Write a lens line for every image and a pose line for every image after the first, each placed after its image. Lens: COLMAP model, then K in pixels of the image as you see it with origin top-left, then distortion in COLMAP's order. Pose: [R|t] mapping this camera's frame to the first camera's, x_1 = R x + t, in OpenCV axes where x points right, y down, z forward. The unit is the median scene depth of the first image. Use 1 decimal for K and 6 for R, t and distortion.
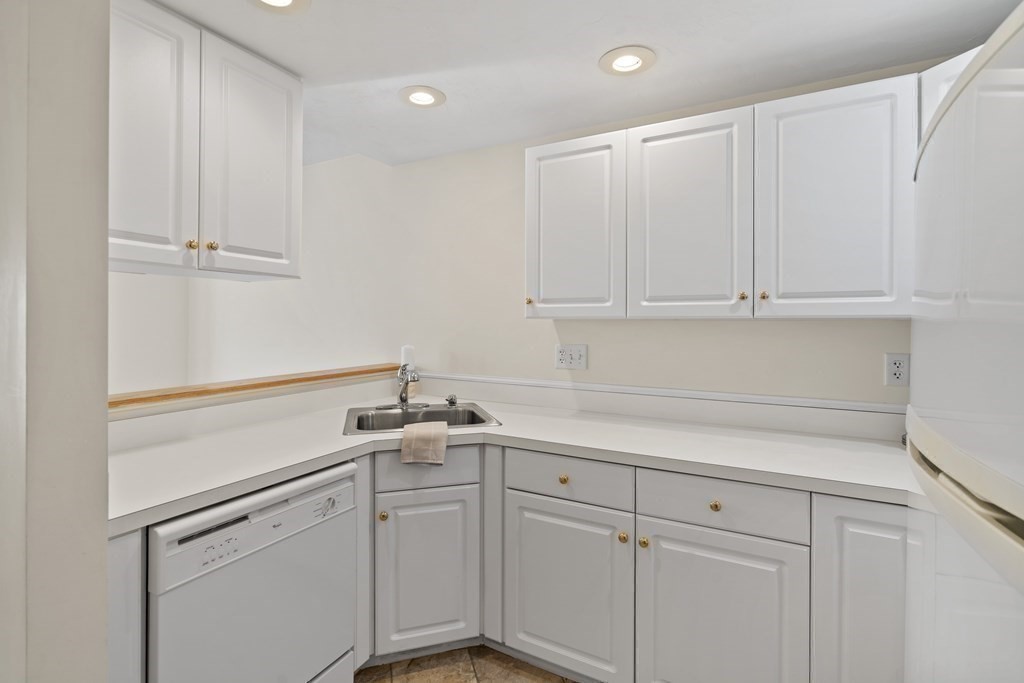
lens RADIAL K [[464.9, 0, 512.7], [0, 464.9, 326.4], [0, 0, 1]] dist [-0.005574, 0.002102]
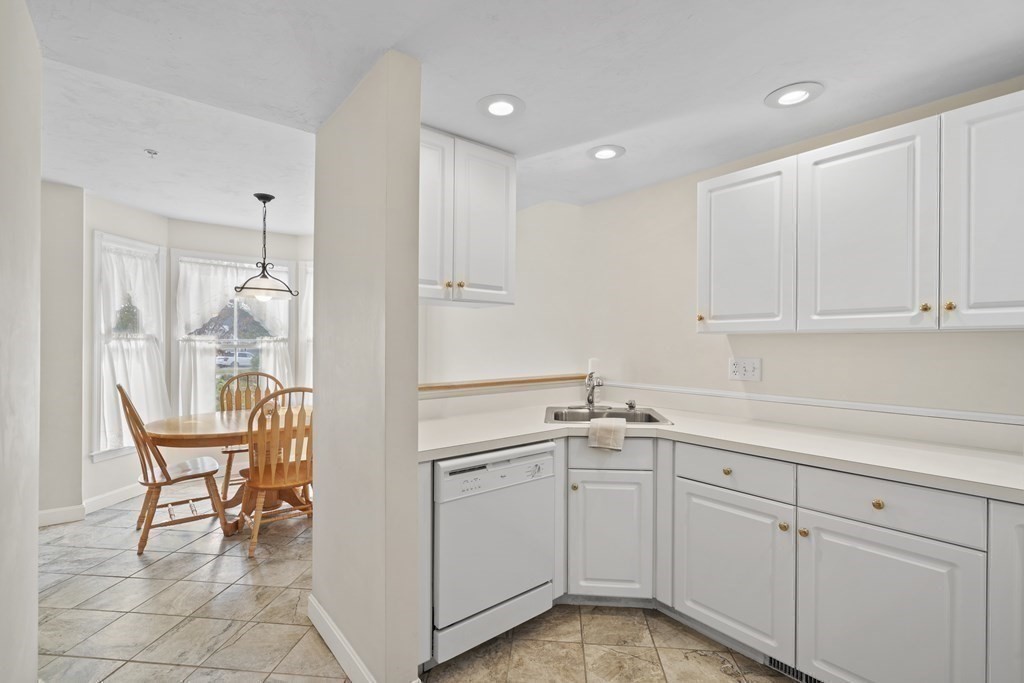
lens RADIAL K [[464.9, 0, 508.1], [0, 464.9, 345.5], [0, 0, 1]] dist [-0.005574, 0.002102]
pose [[0.918920, 0.000912, -0.394444, 0.060610], [-0.003518, 0.999977, -0.005883, 0.025010], [0.394429, 0.006793, 0.918901, -0.261899]]
